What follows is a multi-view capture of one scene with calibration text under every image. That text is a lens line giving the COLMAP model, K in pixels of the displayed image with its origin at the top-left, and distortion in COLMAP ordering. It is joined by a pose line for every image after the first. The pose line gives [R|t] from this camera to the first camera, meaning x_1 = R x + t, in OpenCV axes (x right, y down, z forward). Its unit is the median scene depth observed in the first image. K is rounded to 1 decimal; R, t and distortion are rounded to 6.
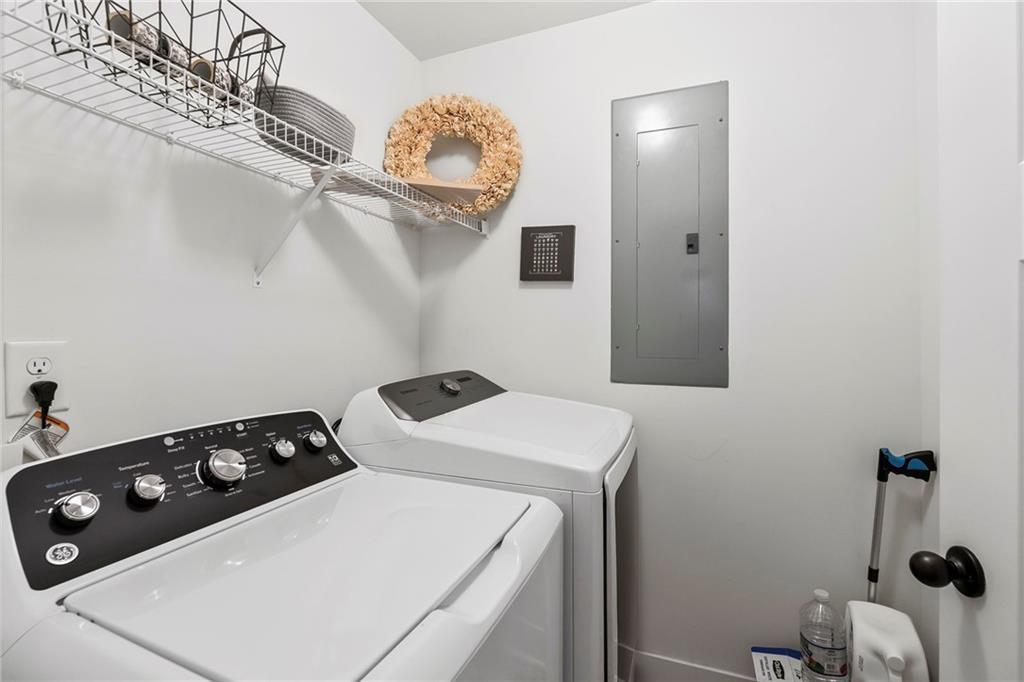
lens RADIAL K [[454.7, 0, 515.5], [0, 454.7, 336.2], [0, 0, 1]] dist [-0.002205, -0.000179]
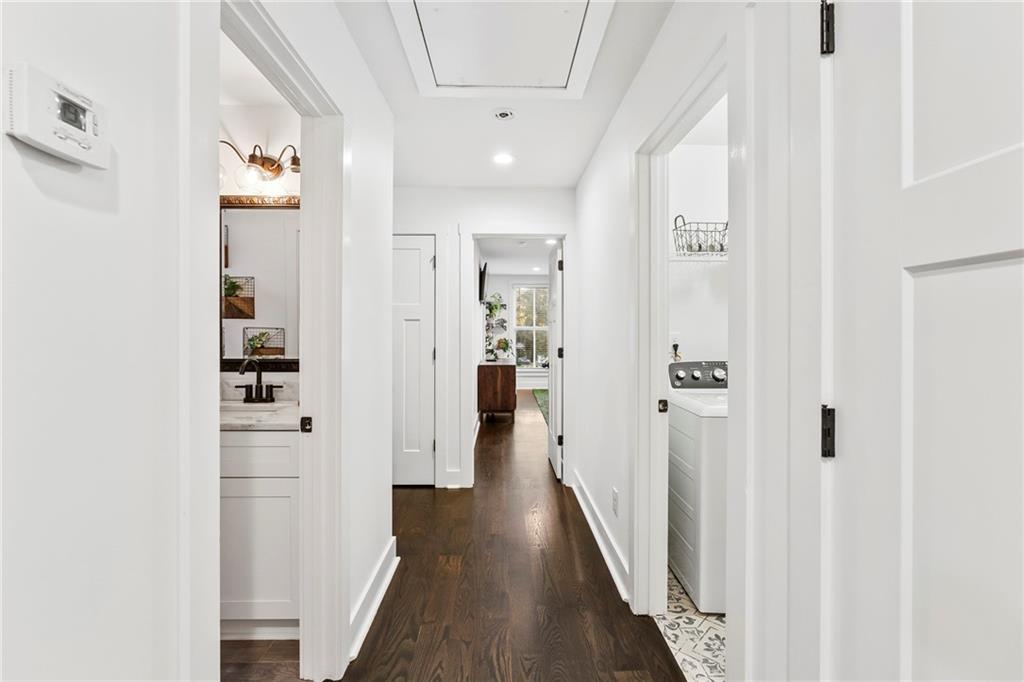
lens RADIAL K [[454.7, 0, 517.1], [0, 454.7, 339.7], [0, 0, 1]] dist [-0.002205, -0.000179]
pose [[0.393421, -0.012514, -0.919273, 1.879630], [-0.007269, 0.999834, -0.016721, 0.136698], [0.919329, 0.013261, 0.393265, -1.664221]]
